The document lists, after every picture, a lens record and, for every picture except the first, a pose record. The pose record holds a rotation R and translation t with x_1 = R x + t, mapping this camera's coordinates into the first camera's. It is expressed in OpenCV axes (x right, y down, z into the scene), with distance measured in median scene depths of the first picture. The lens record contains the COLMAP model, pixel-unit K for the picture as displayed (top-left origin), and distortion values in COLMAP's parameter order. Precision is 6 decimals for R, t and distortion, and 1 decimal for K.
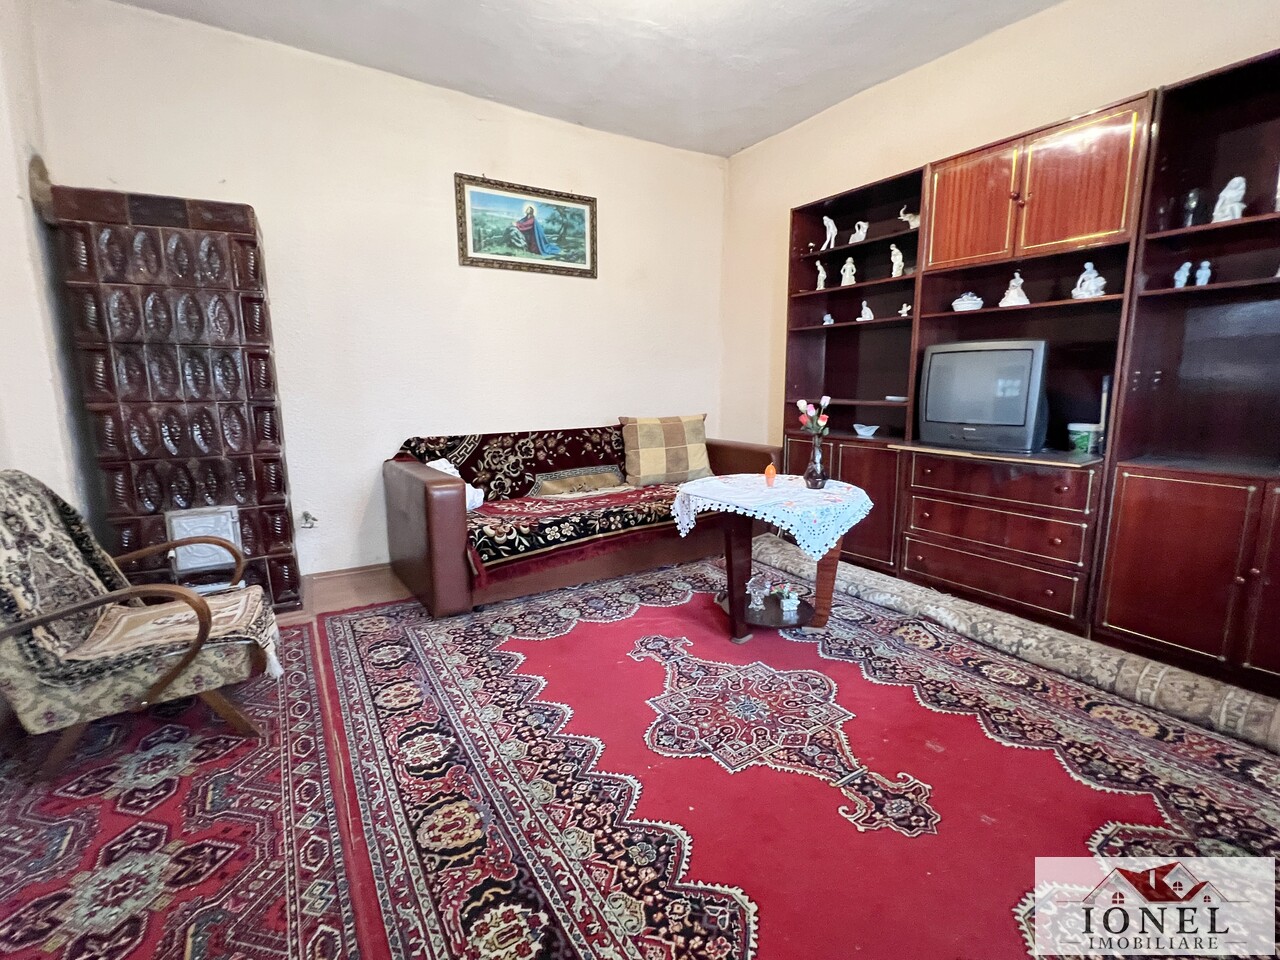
lens RADIAL K [[574.4, 0, 636.8], [0, 574.4, 476.5], [0, 0, 1]] dist [-0.003603, 0.000101]
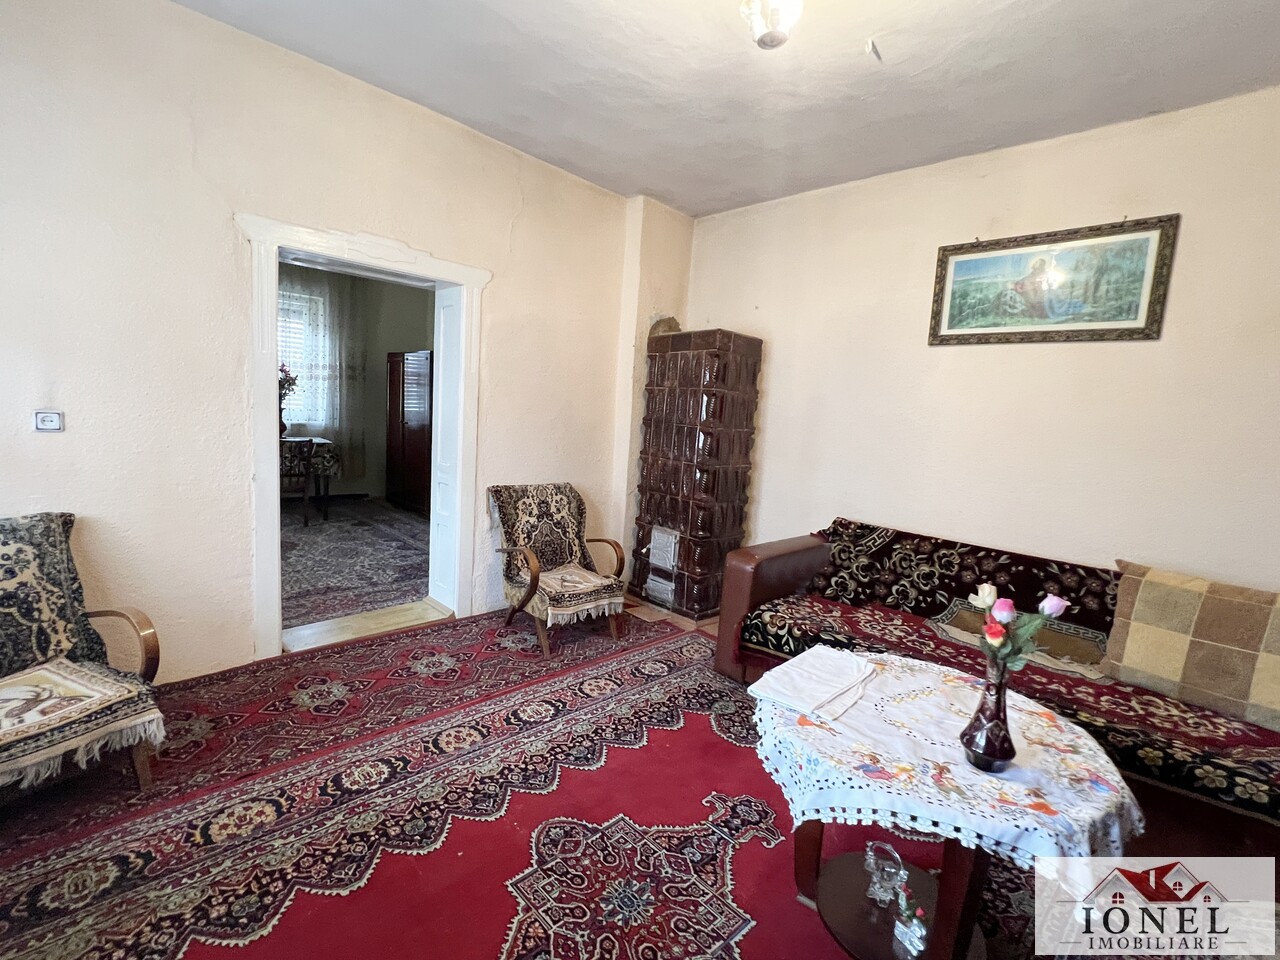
lens RADIAL K [[574.4, 0, 636.8], [0, 574.4, 476.5], [0, 0, 1]] dist [-0.003603, 0.000101]
pose [[0.209525, 0.136367, -0.968247, 0.623012], [-0.228906, 0.969551, 0.087017, -0.175431], [0.950632, 0.203406, 0.234361, 0.486468]]
